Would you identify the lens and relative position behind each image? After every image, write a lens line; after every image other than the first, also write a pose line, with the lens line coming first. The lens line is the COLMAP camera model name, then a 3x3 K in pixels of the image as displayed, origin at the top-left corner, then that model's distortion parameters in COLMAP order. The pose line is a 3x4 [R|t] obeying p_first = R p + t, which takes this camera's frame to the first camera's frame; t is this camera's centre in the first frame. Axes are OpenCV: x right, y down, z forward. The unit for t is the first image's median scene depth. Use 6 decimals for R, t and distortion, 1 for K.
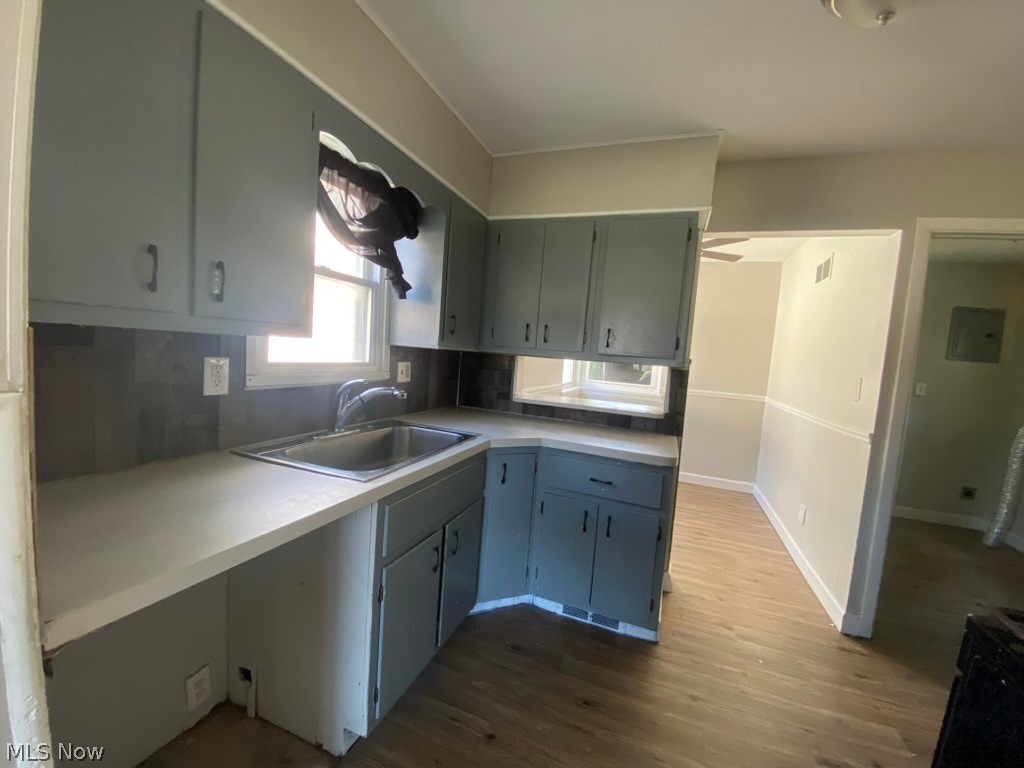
lens RADIAL K [[414.0, 0, 512.0], [0, 414.0, 384.0], [0, 0, 1]] dist [0.023306, -0.019903]
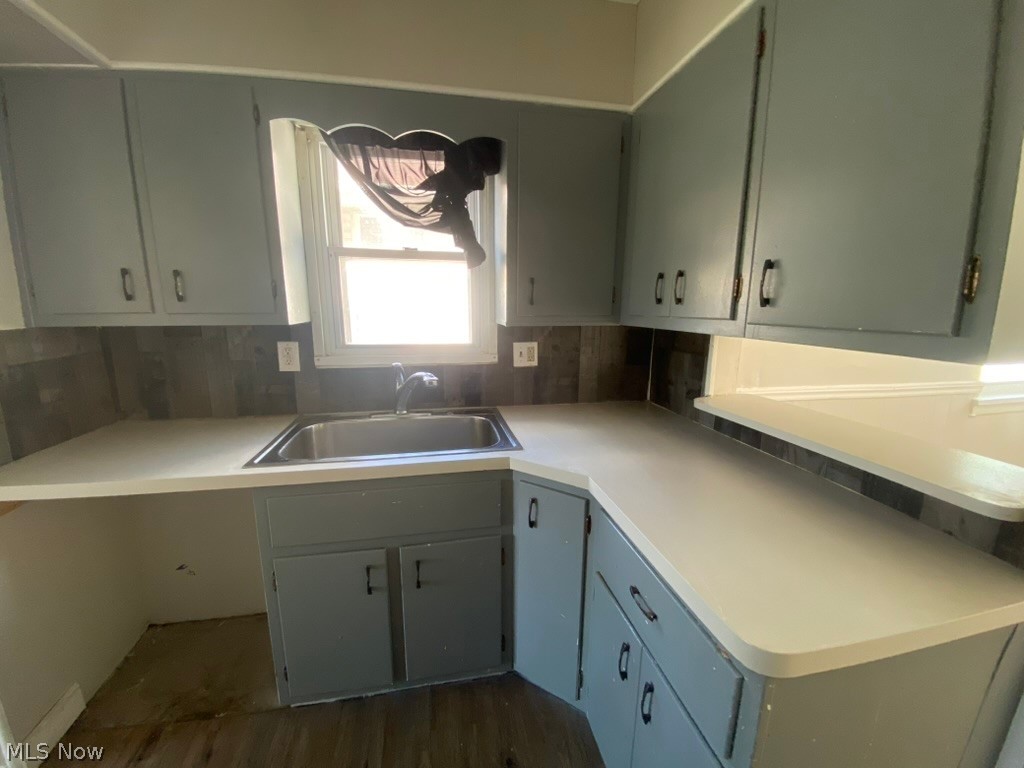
lens RADIAL K [[414.0, 0, 512.0], [0, 414.0, 384.0], [0, 0, 1]] dist [0.023306, -0.019903]
pose [[0.522657, 0.089240, -0.847860, 0.464870], [-0.032060, 0.995860, 0.085055, -0.041325], [0.851940, -0.017272, 0.523354, 0.575710]]
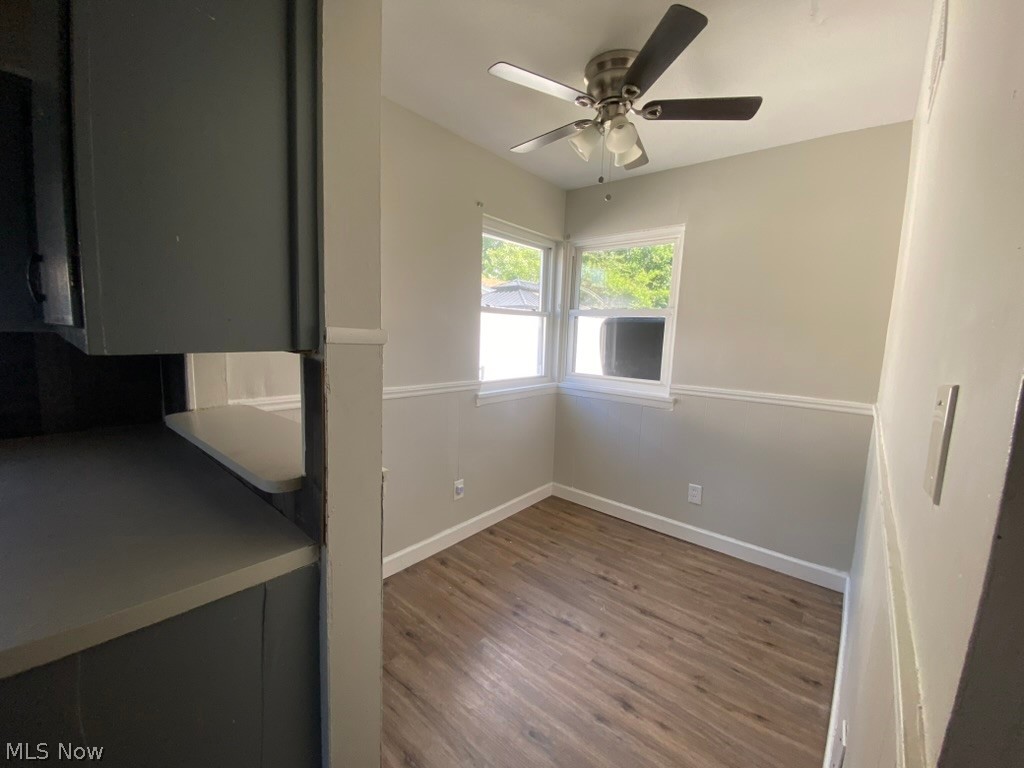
lens RADIAL K [[414.0, 0, 512.0], [0, 414.0, 384.0], [0, 0, 1]] dist [0.023306, -0.019903]
pose [[0.939472, -0.001551, -0.342622, 0.752960], [0.011088, 0.999604, 0.025880, -0.023869], [0.342446, -0.028113, 0.939117, 0.789576]]
